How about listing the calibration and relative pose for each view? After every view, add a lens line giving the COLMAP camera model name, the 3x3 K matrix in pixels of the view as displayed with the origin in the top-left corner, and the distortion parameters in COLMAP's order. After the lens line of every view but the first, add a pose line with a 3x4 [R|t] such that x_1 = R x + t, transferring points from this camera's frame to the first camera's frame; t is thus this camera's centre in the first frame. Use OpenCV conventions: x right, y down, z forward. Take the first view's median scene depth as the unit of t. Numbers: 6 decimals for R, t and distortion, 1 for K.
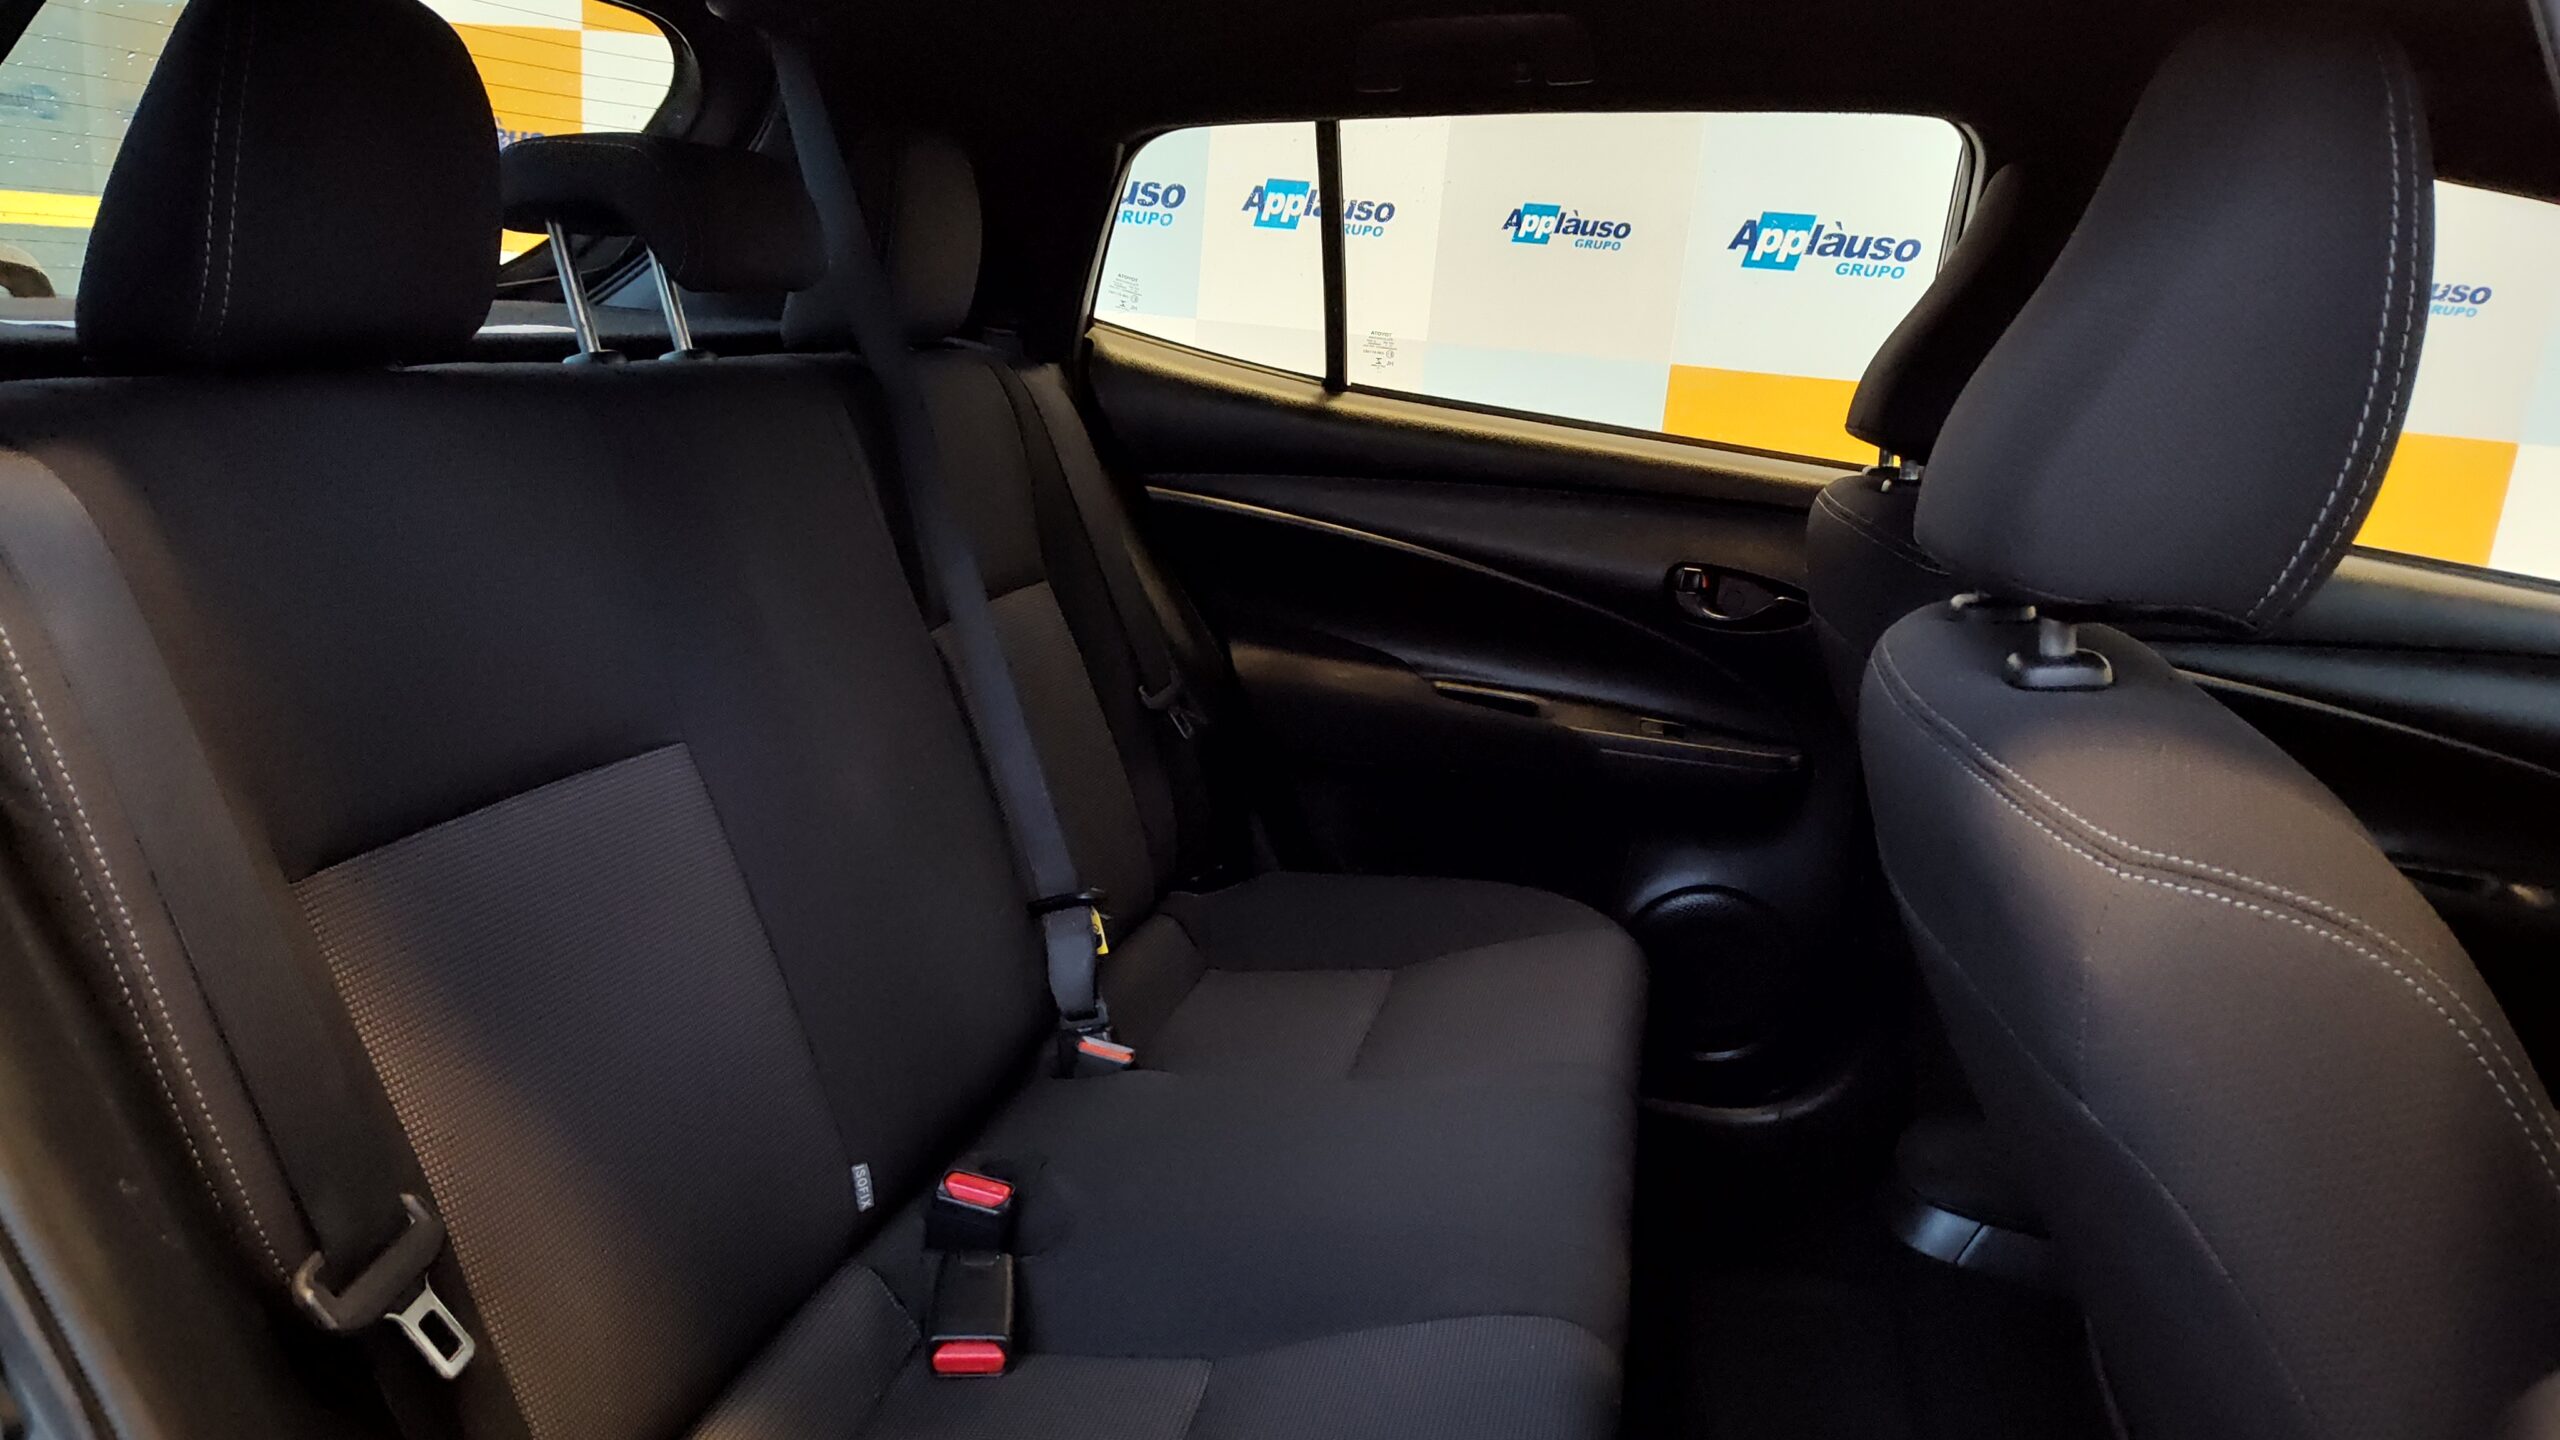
lens RADIAL K [[1792.5, 0, 1282.1], [0, 1792.5, 711.8], [0, 0, 1]] dist [-0.011670, -0.017022]
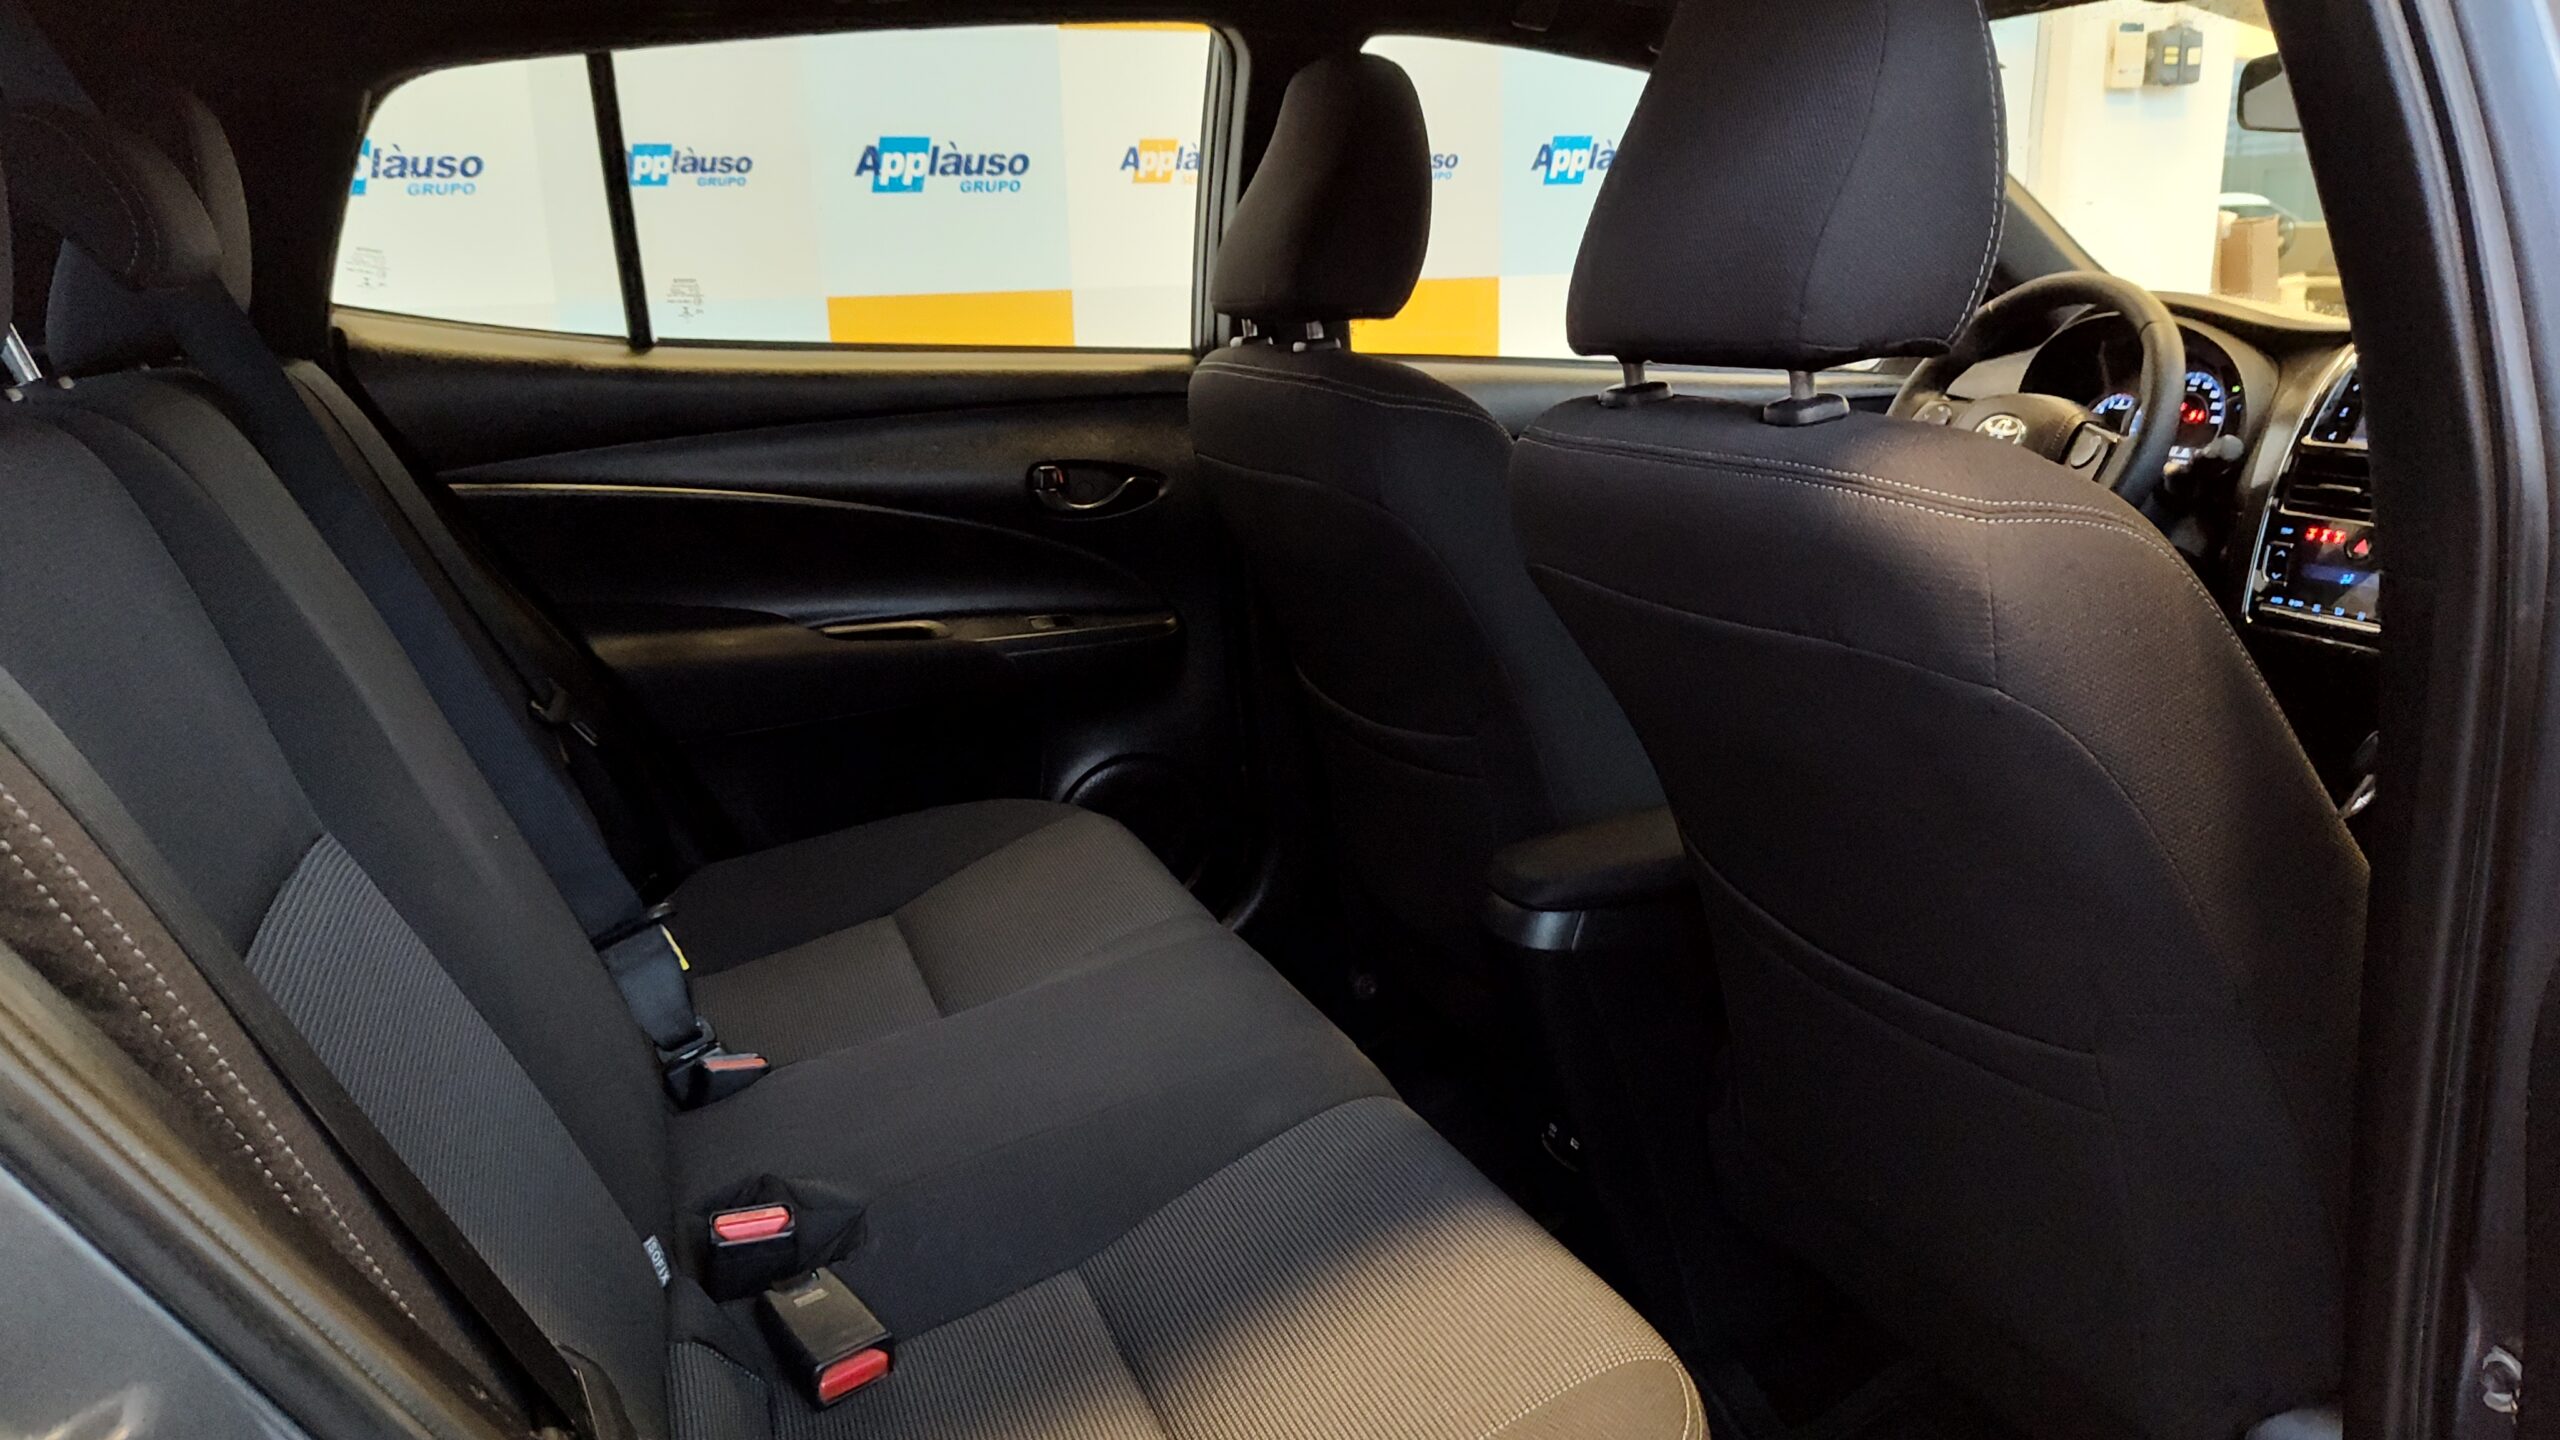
lens RADIAL K [[1792.5, 0, 1288.8], [0, 1792.5, 732.9], [0, 0, 1]] dist [-0.011670, -0.017022]
pose [[0.792684, -0.248025, 0.556898, -0.271719], [0.227313, 0.967870, 0.107504, -0.008623], [-0.565668, 0.041373, 0.823594, 0.051129]]
